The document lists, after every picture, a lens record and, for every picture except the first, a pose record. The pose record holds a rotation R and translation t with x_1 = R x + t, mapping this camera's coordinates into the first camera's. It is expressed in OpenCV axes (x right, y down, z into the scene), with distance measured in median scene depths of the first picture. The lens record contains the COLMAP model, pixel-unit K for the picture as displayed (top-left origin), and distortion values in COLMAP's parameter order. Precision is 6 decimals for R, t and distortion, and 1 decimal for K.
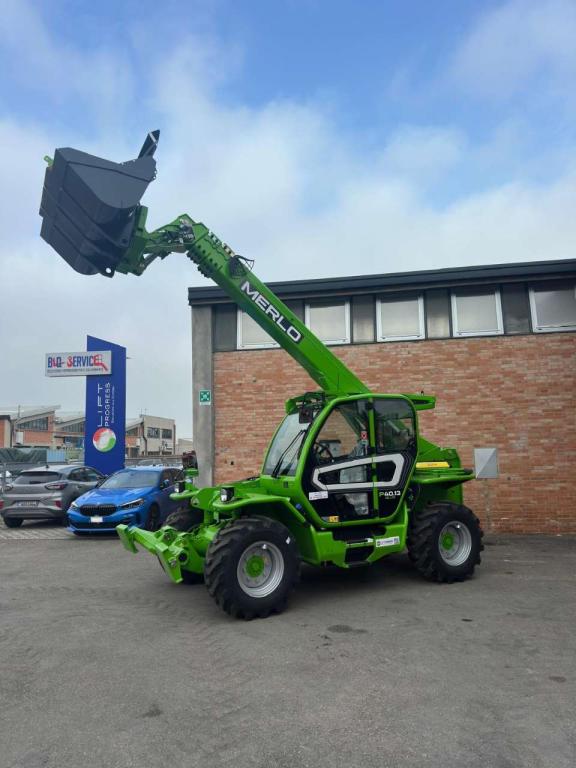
lens RADIAL K [[535.2, 0, 276.9], [0, 535.2, 391.6], [0, 0, 1]] dist [0.130909, -0.195710]
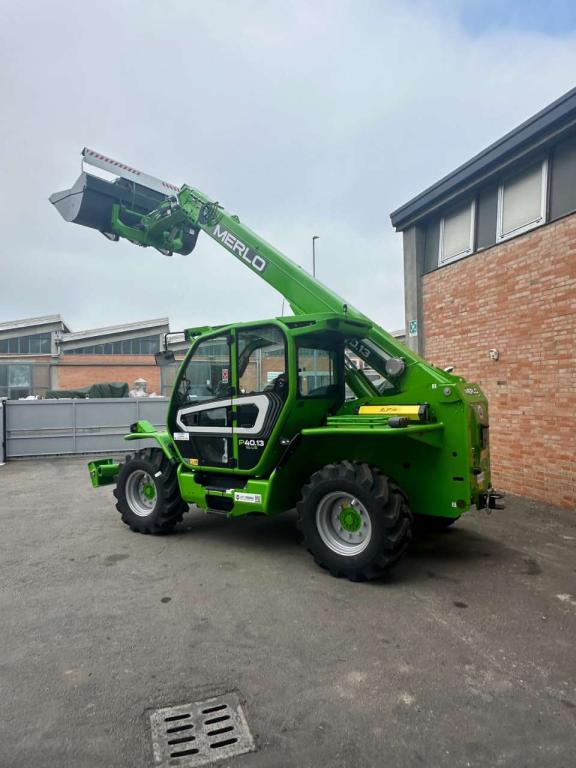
lens RADIAL K [[490.9, 0, 281.4], [0, 490.9, 380.8], [0, 0, 1]] dist [0.001235, -0.000756]
pose [[0.450217, -0.011138, -0.892850, 0.812896], [0.112003, 0.992729, 0.044094, 0.060312], [0.885867, -0.119854, 0.448191, 0.645662]]
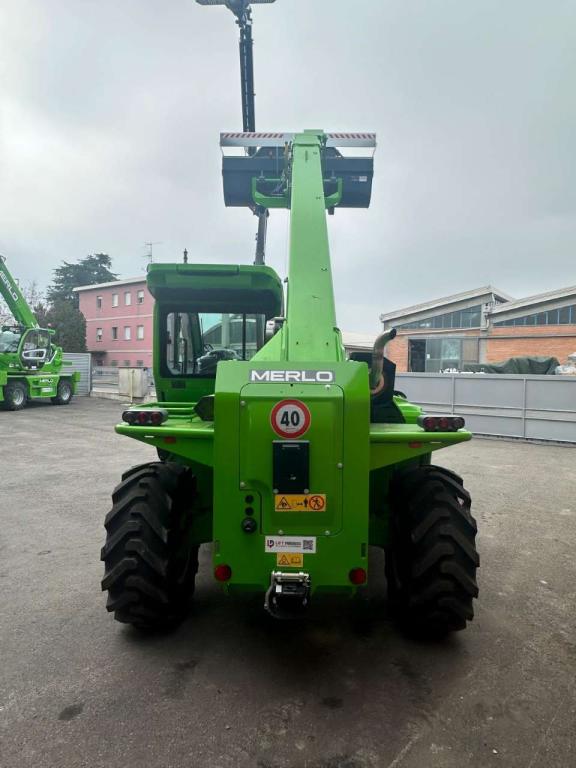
lens RADIAL K [[490.9, 0, 281.4], [0, 490.9, 380.8], [0, 0, 1]] dist [0.001235, -0.000756]
pose [[-0.479954, 0.036121, -0.876550, 0.643638], [0.093737, 0.995544, -0.010301, 0.136421], [0.872272, -0.087109, -0.481201, 1.313079]]
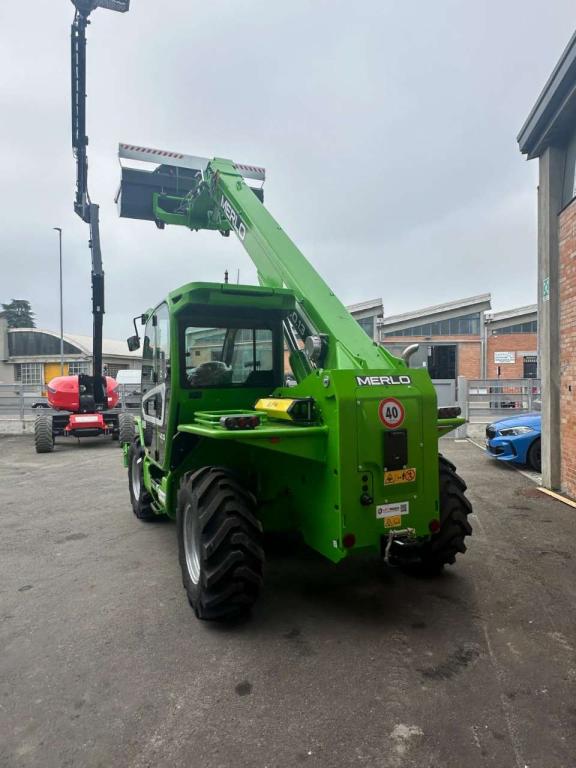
lens RADIAL K [[491.0, 0, 281.2], [0, 491.0, 383.6], [0, 0, 1]] dist [0.000260, 0.001620]
pose [[-0.055755, 0.029266, -0.998015, 0.785546], [0.128730, 0.991438, 0.021882, 0.111932], [0.990111, -0.127255, -0.059046, 1.092905]]
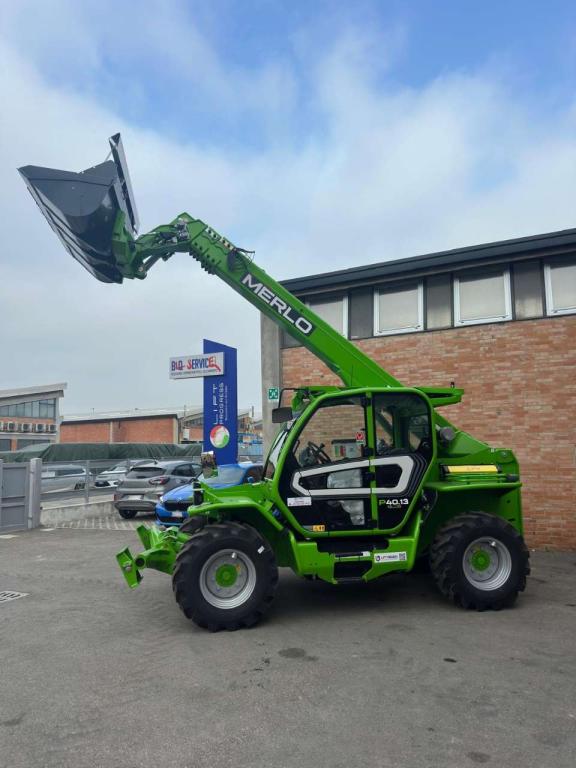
lens RADIAL K [[535.9, 0, 276.4], [0, 535.9, 386.3], [0, 0, 1]] dist [0.124357, -0.172188]
pose [[0.951083, -0.032980, -0.307171, 0.273978], [0.032410, 0.999450, -0.006959, 0.002538], [0.307232, -0.003337, 0.951629, 0.102092]]
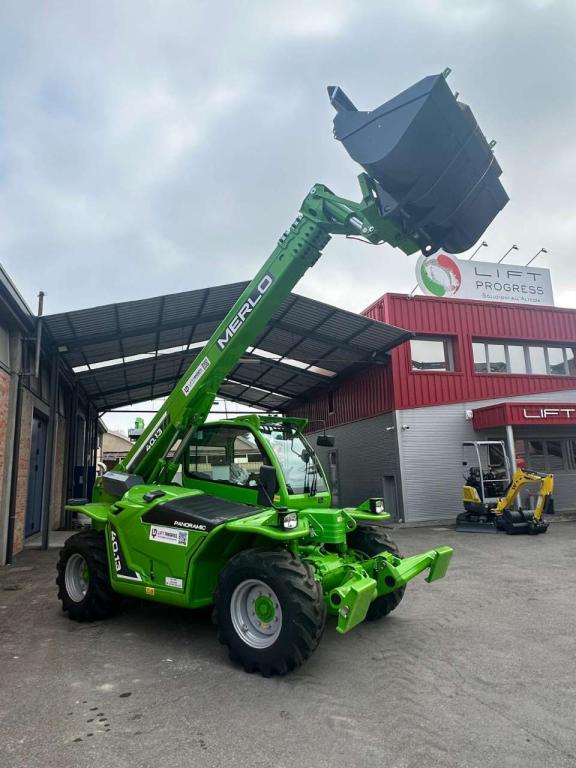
lens RADIAL K [[490.9, 0, 281.4], [0, 490.9, 380.8], [0, 0, 1]] dist [0.001235, -0.000756]
pose [[-0.439088, 0.196914, 0.876600, -0.736109], [-0.063009, 0.966535, -0.248677, 0.166505], [-0.896232, -0.164425, -0.411986, 1.296163]]
